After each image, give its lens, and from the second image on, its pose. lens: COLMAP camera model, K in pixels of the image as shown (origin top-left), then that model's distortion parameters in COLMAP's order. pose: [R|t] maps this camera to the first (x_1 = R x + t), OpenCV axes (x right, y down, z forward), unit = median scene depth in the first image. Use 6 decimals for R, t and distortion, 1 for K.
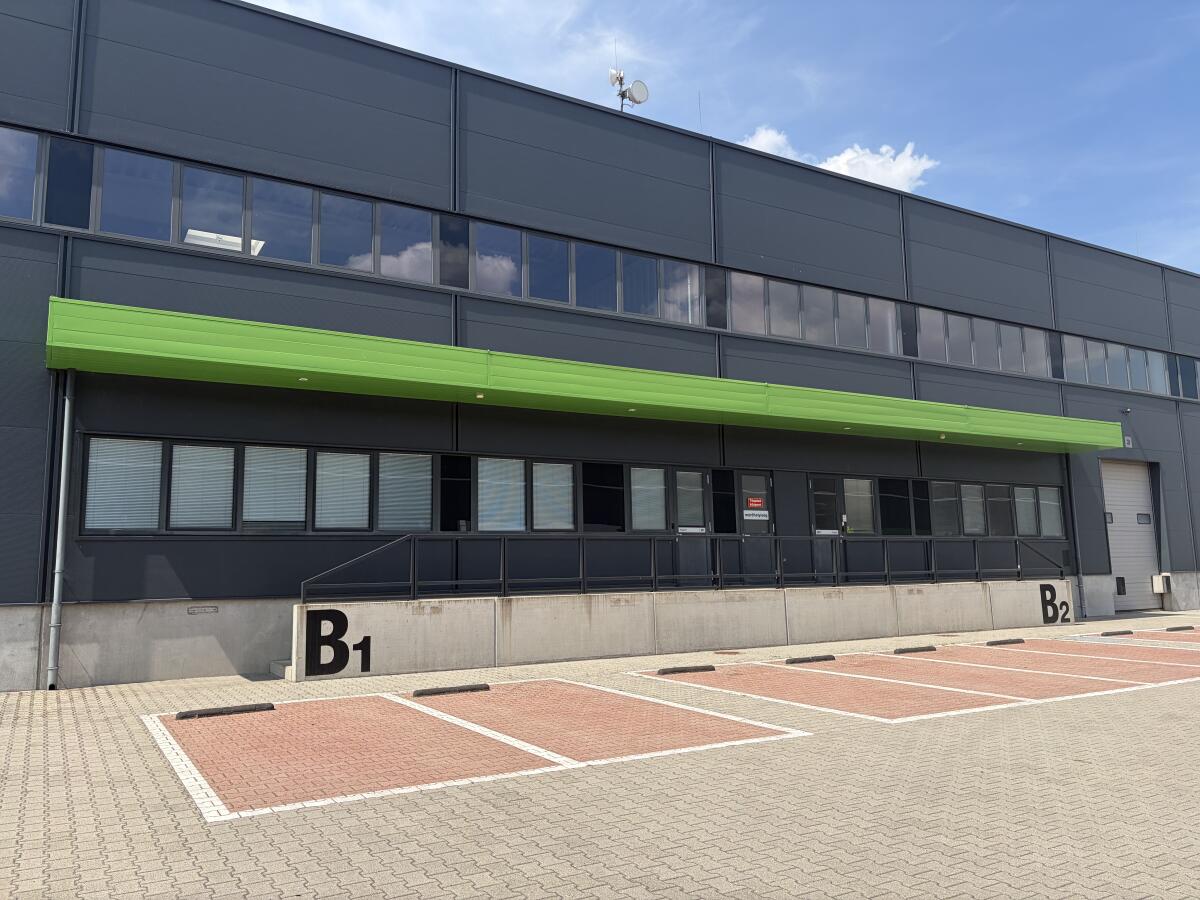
lens RADIAL K [[904.1, 0, 600.0], [0, 904.1, 450.0], [0, 0, 1]] dist [0.059061, -0.078570]
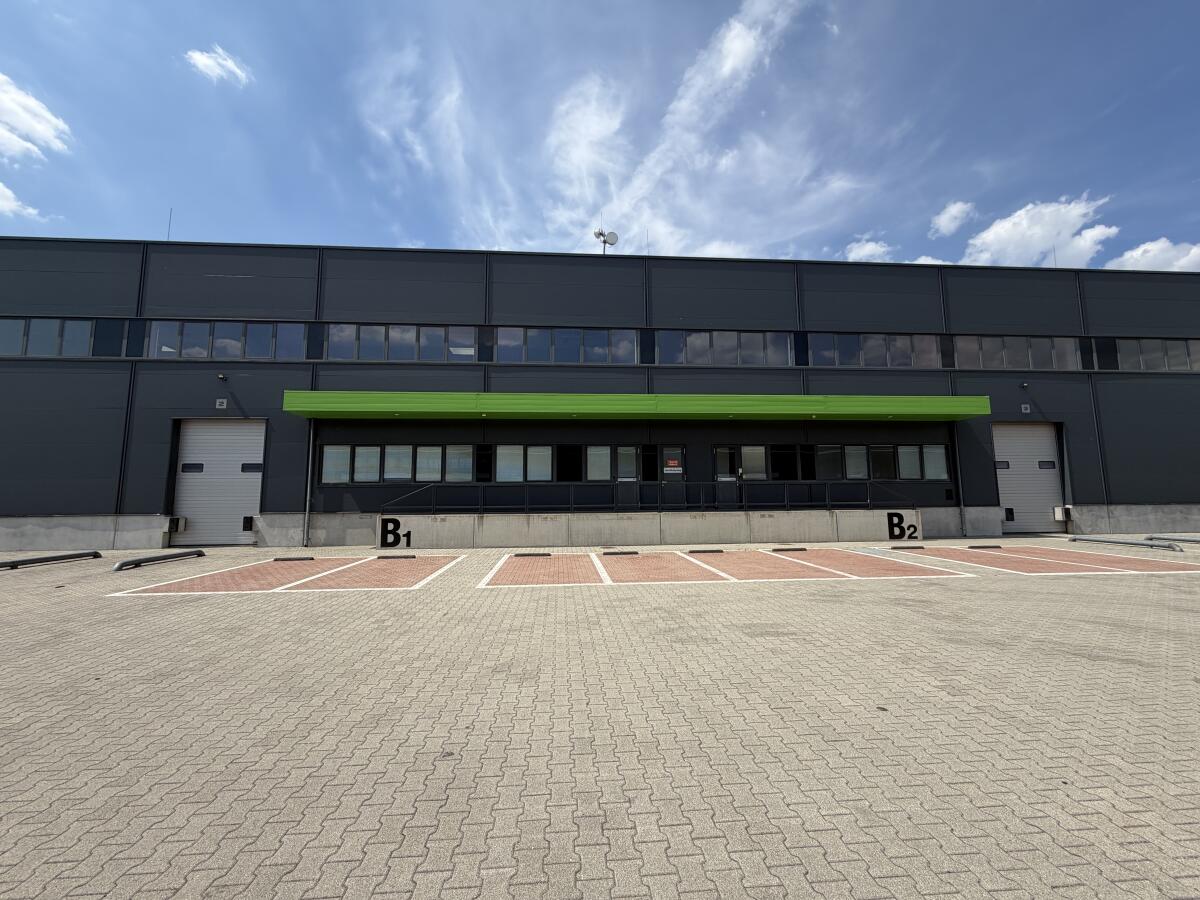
lens RADIAL K [[479.7, 0, 596.7], [0, 479.7, 450.1], [0, 0, 1]] dist [-0.000352, 0.000047]
pose [[0.896560, -0.037131, -0.441363, 0.451692], [0.051773, 0.998434, 0.021172, 0.006495], [0.439886, -0.041833, 0.897079, 0.116541]]
